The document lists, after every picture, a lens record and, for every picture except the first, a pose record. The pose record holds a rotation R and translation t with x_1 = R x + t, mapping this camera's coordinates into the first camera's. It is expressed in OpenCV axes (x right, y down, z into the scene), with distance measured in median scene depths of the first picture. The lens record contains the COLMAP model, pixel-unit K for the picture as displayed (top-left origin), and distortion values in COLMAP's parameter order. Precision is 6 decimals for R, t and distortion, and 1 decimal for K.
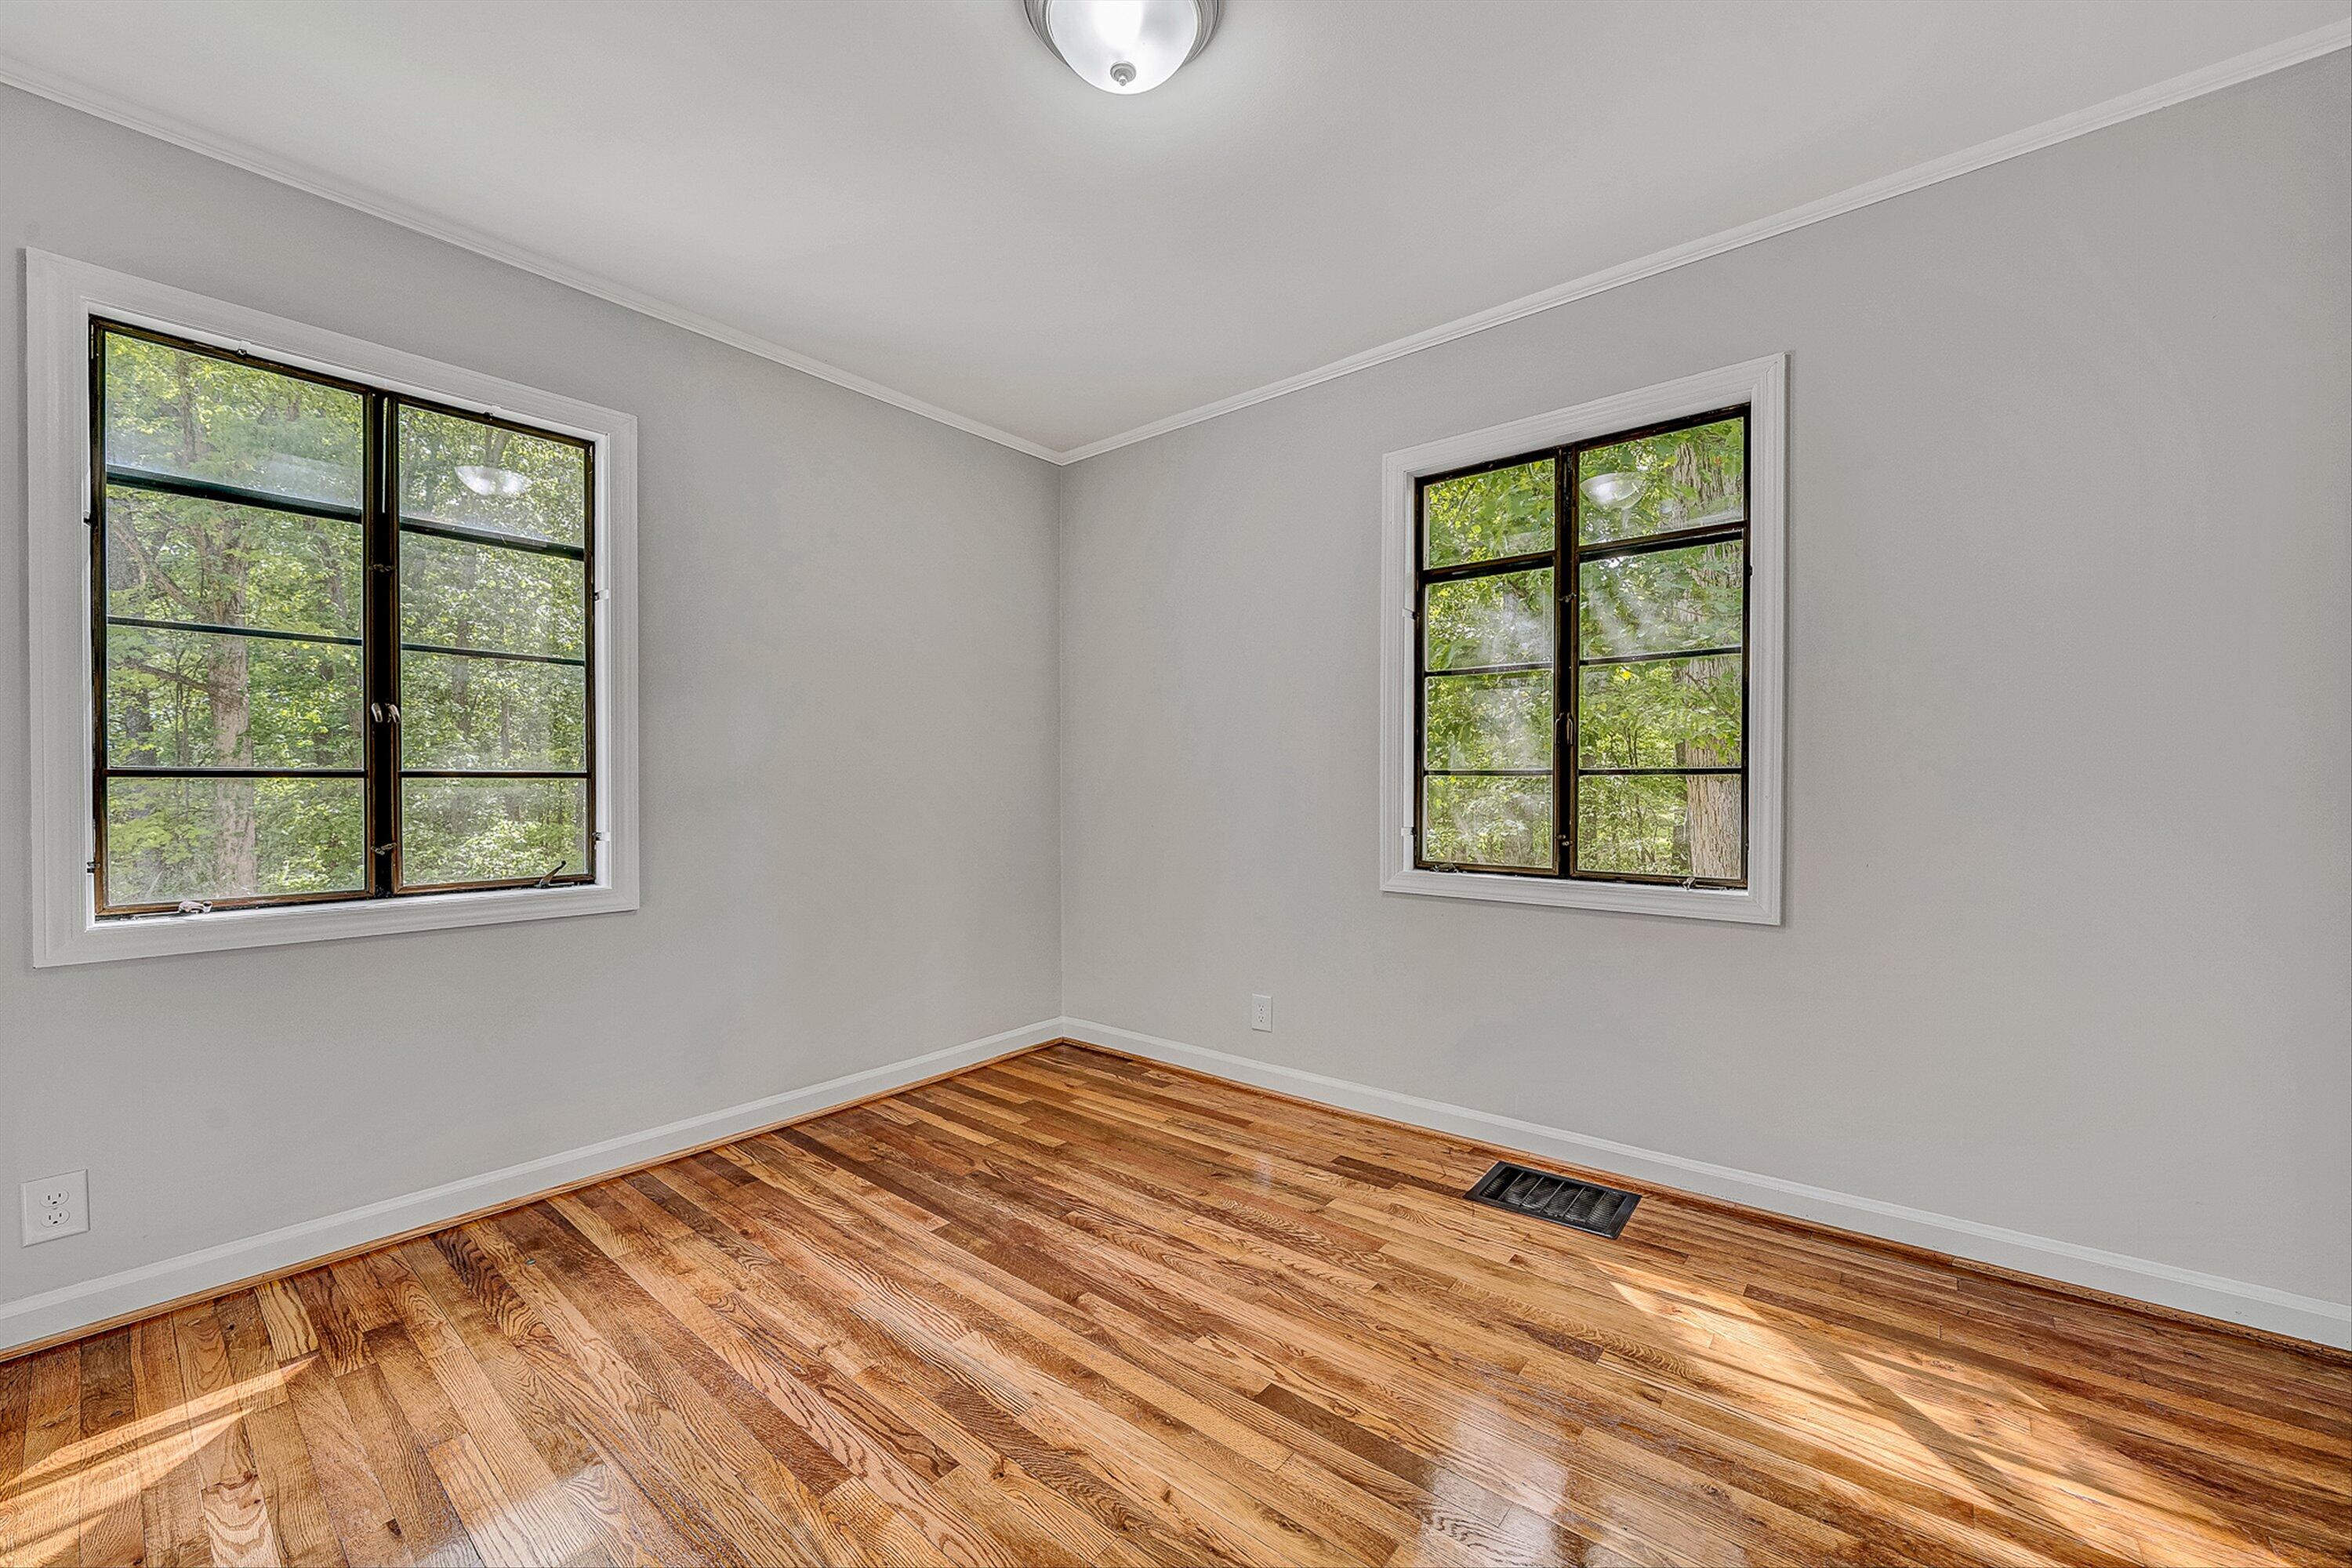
lens RADIAL K [[857.6, 0, 1198.2], [0, 857.6, 793.5], [0, 0, 1]] dist [-0.002971, -0.000197]
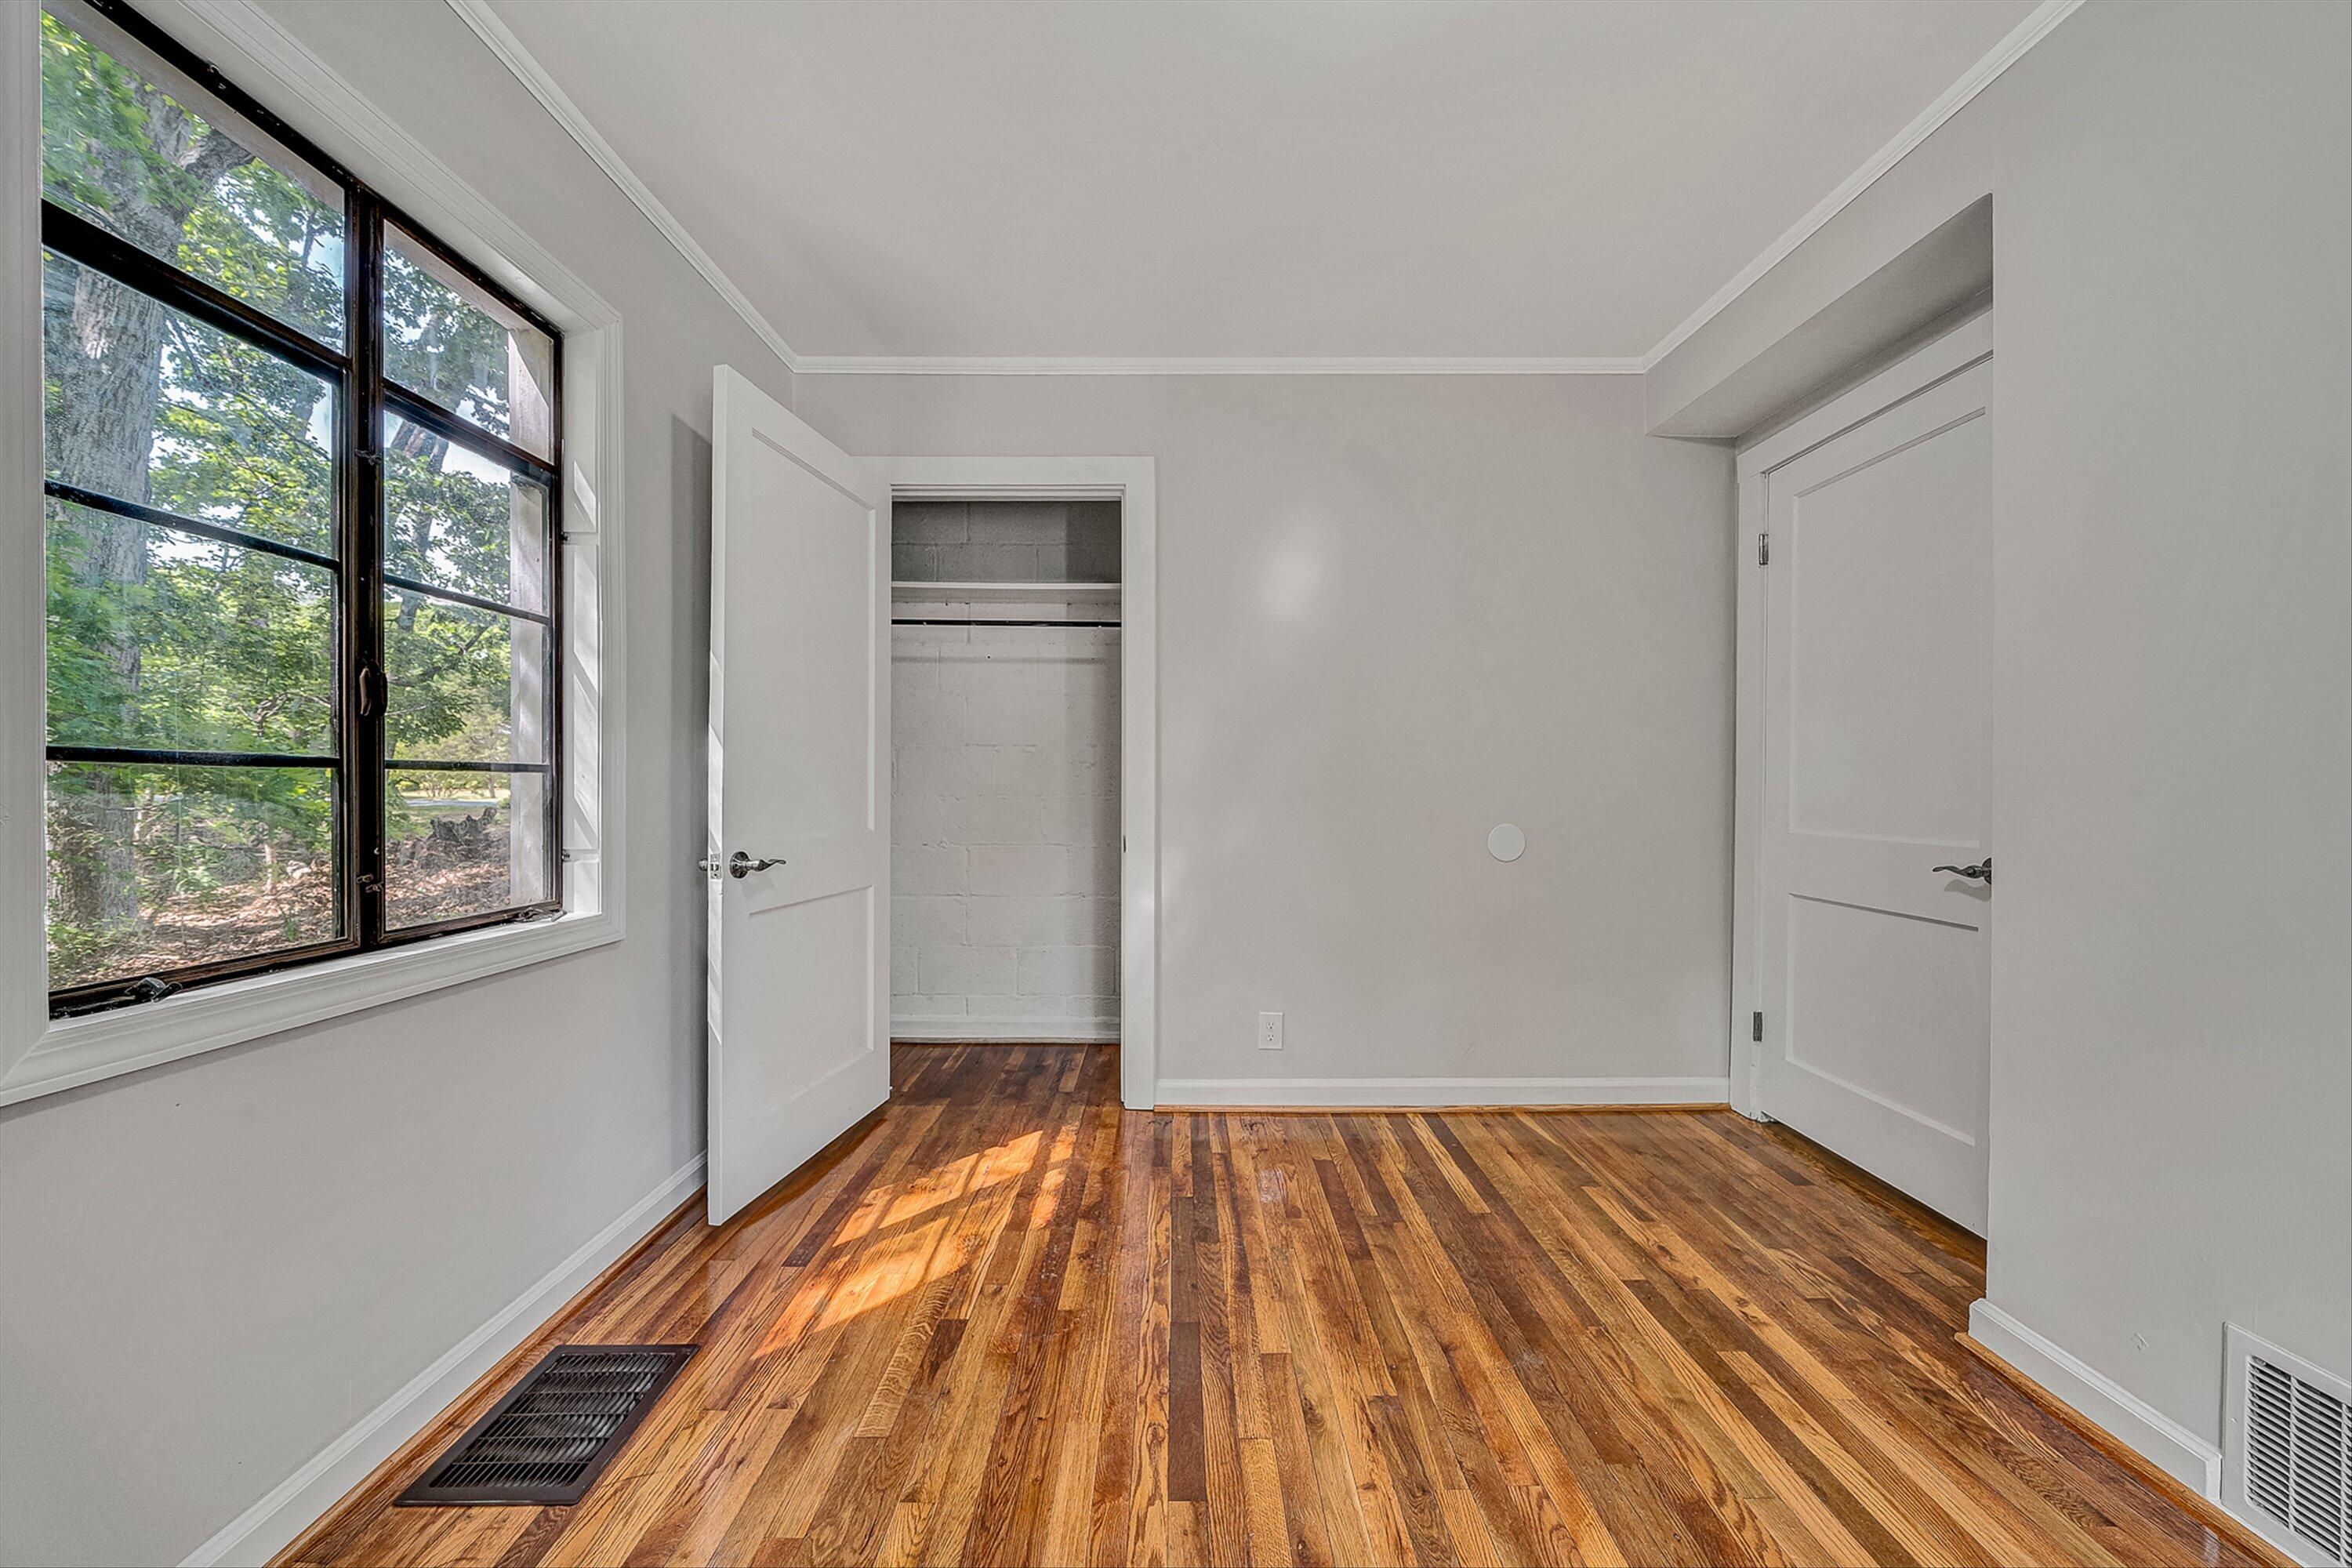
lens RADIAL K [[857.6, 0, 1198.2], [0, 857.6, 793.5], [0, 0, 1]] dist [-0.002971, -0.000197]
pose [[-0.640577, -0.003024, 0.767888, -0.446604], [0.006787, 0.999931, 0.009600, -0.007996], [-0.767864, 0.011361, -0.640512, 1.174708]]
